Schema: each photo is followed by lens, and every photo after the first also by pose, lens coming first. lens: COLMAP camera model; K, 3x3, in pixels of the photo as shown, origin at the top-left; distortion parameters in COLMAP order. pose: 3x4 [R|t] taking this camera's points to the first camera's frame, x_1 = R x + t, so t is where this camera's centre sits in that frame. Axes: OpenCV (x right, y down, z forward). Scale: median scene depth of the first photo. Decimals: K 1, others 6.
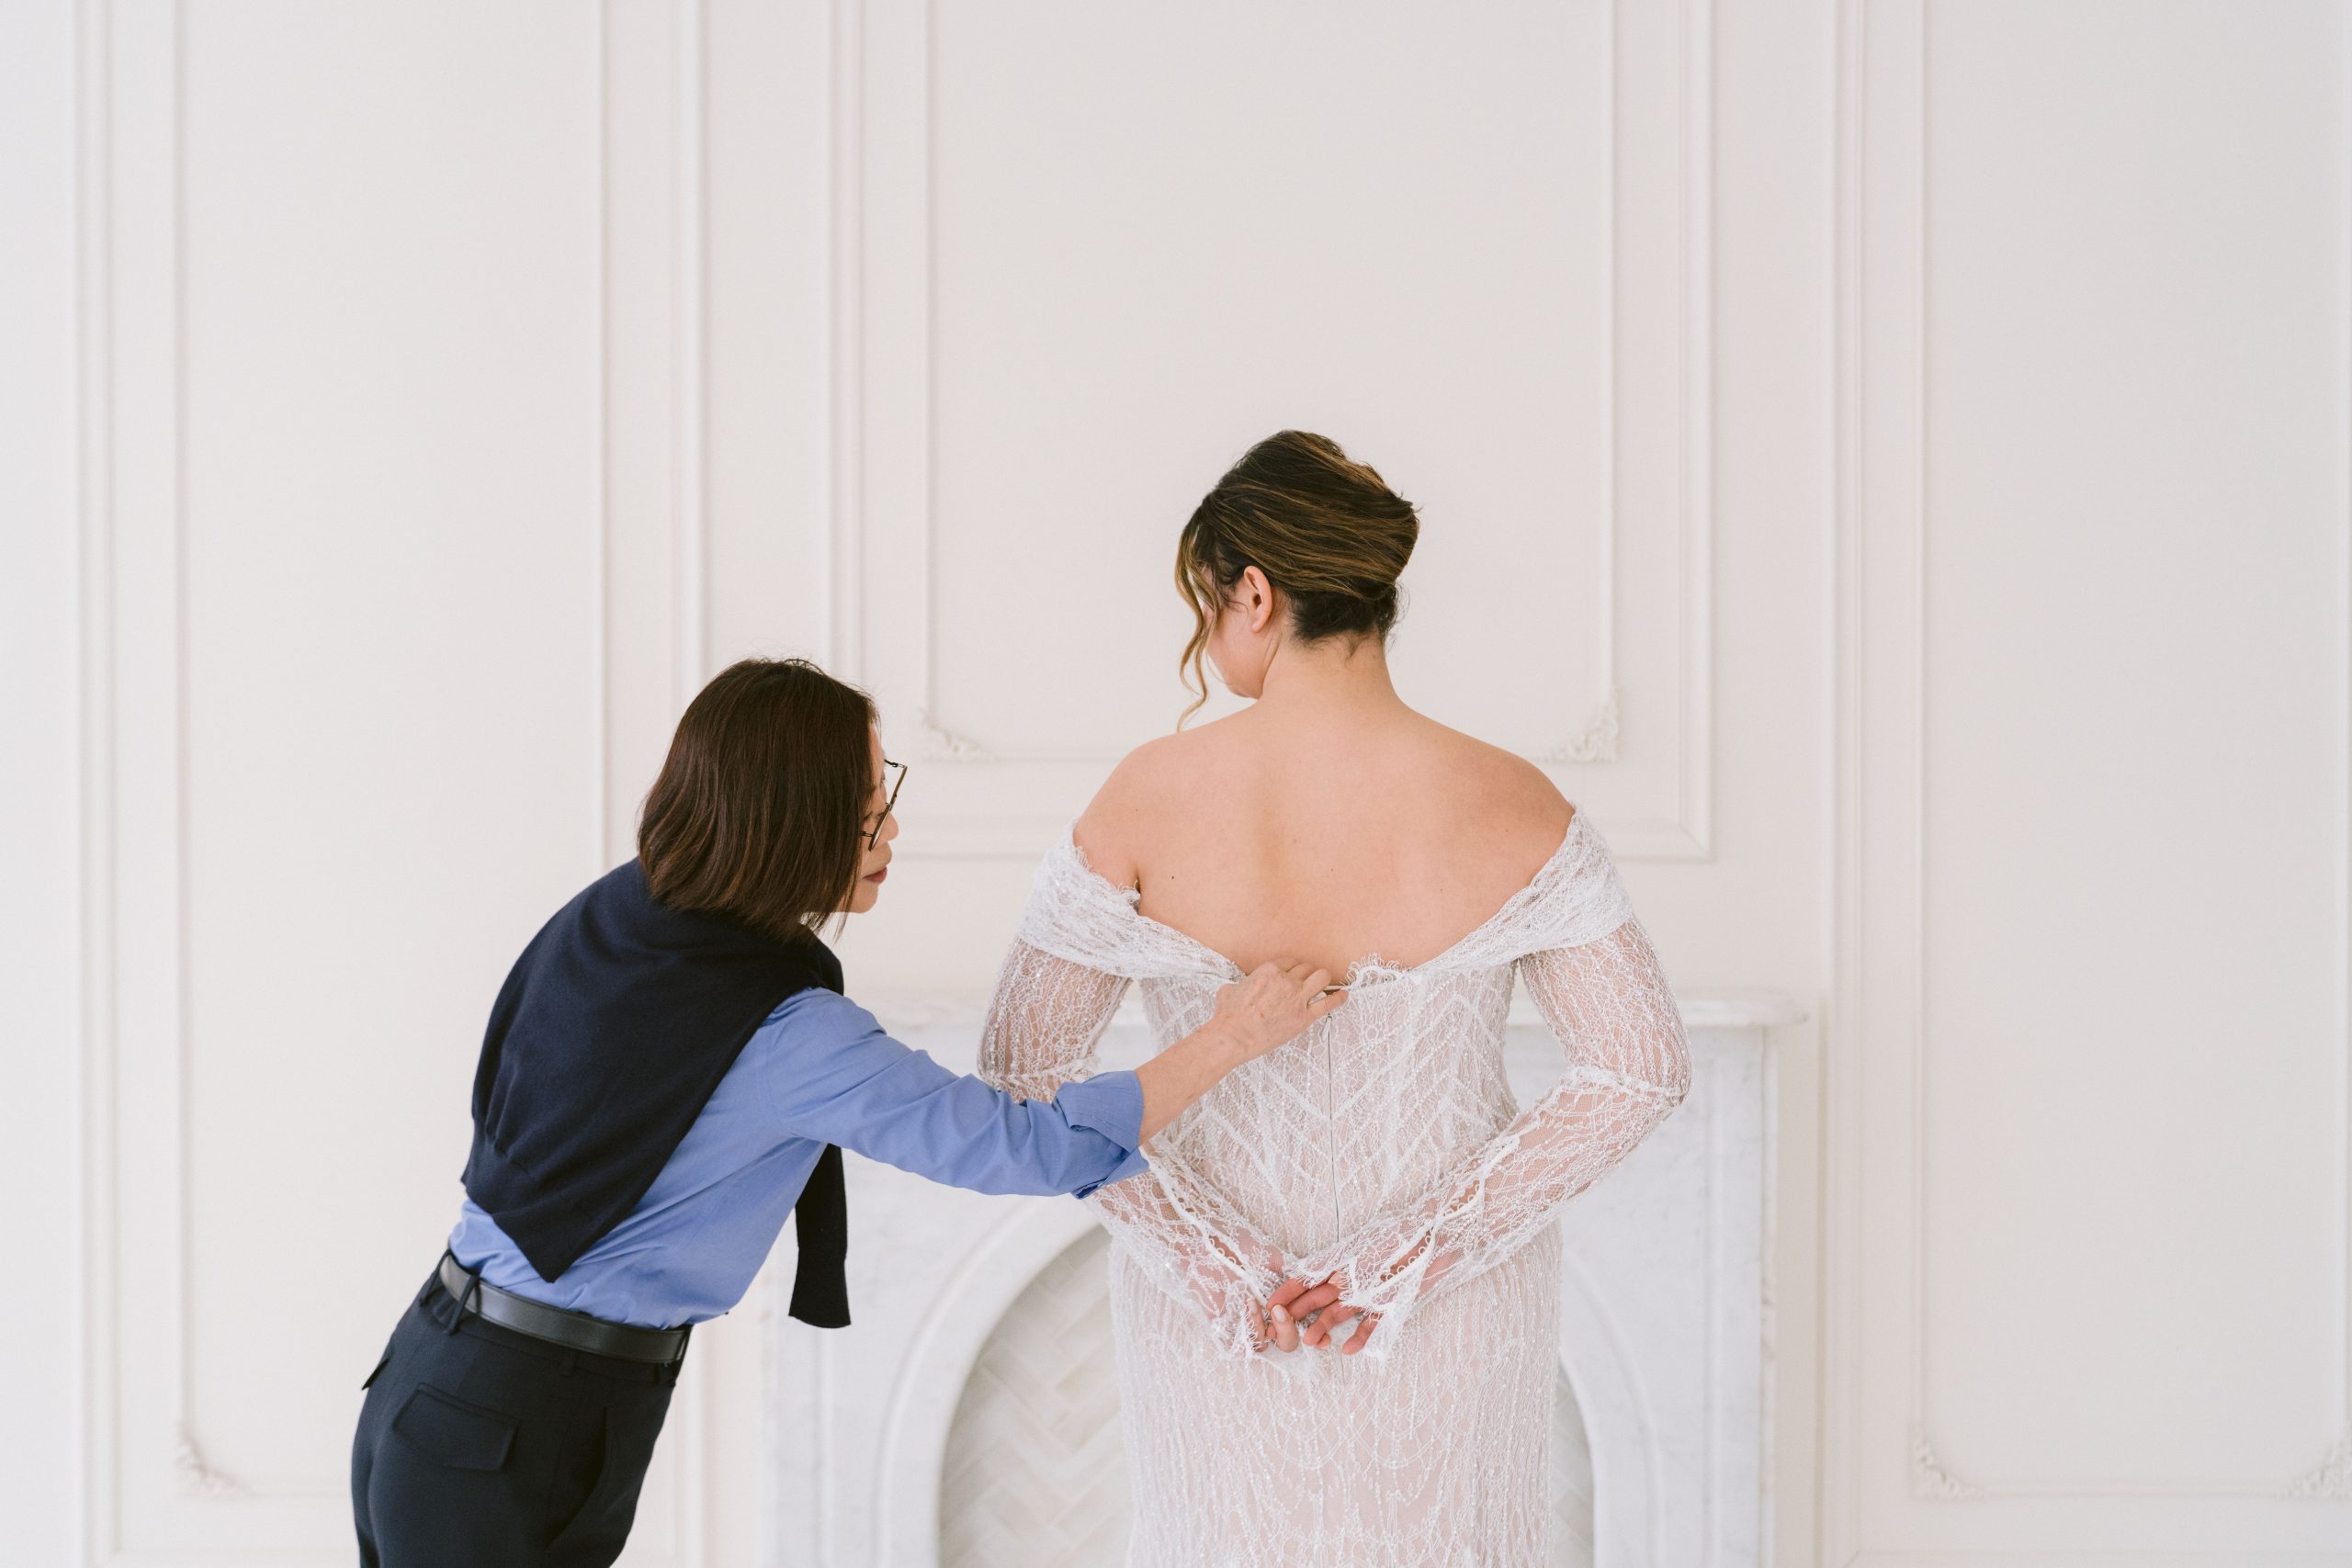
lens RADIAL K [[6859.1, 0, 1175.4], [0, 6859.1, 779.2], [0, 0, 1]] dist [2.172220, -75.010986]
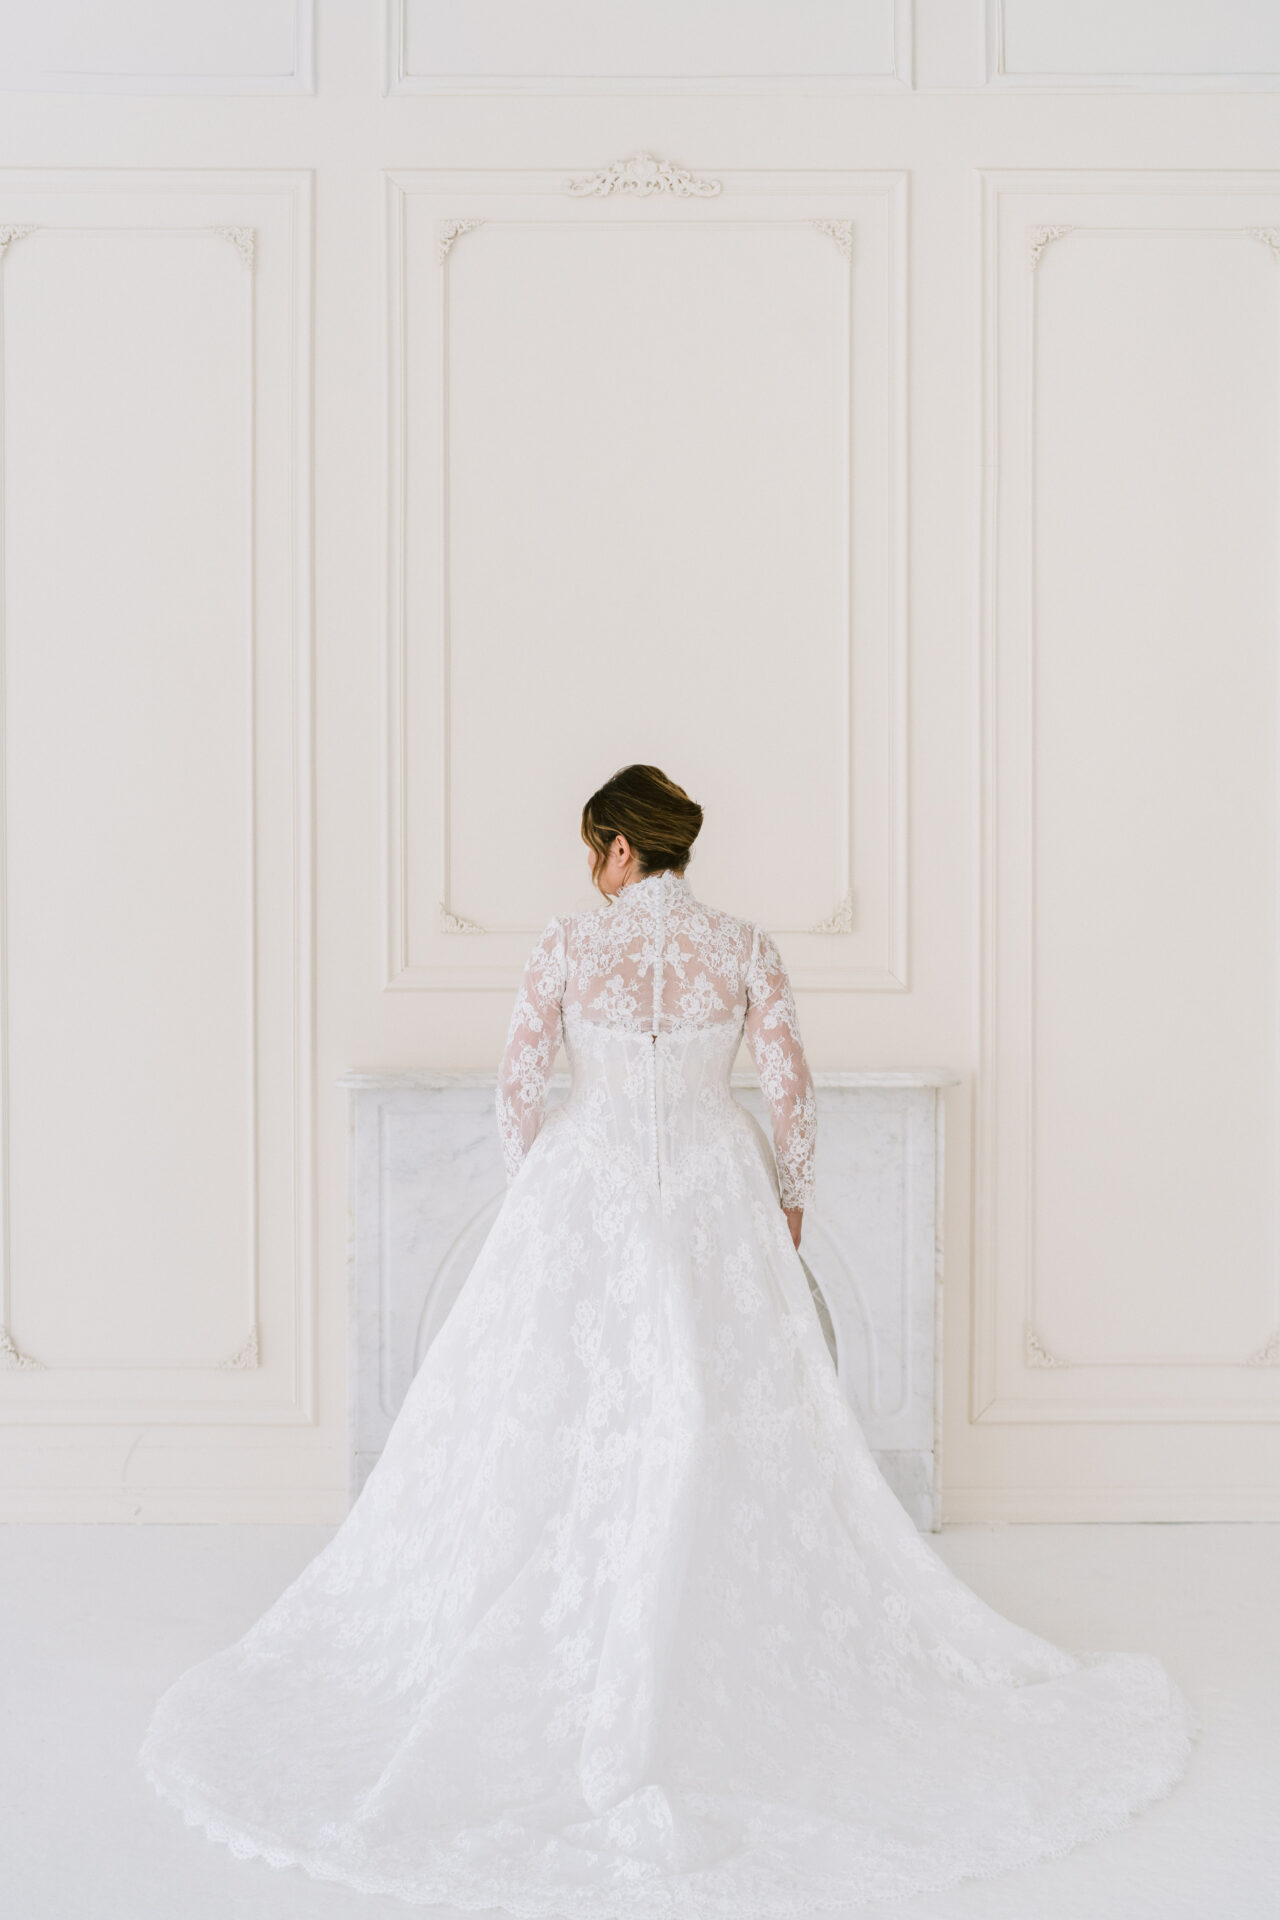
lens RADIAL K [[6344.0, 0, 635.3], [0, 6344.0, 1078.0], [0, 0, 1]] dist [-0.008353, -0.345007]
pose [[0.999991, -0.002326, 0.003585, 0.005319], [0.002253, 0.999788, 0.020463, 0.001027], [-0.003632, -0.020455, 0.999784, -0.553634]]
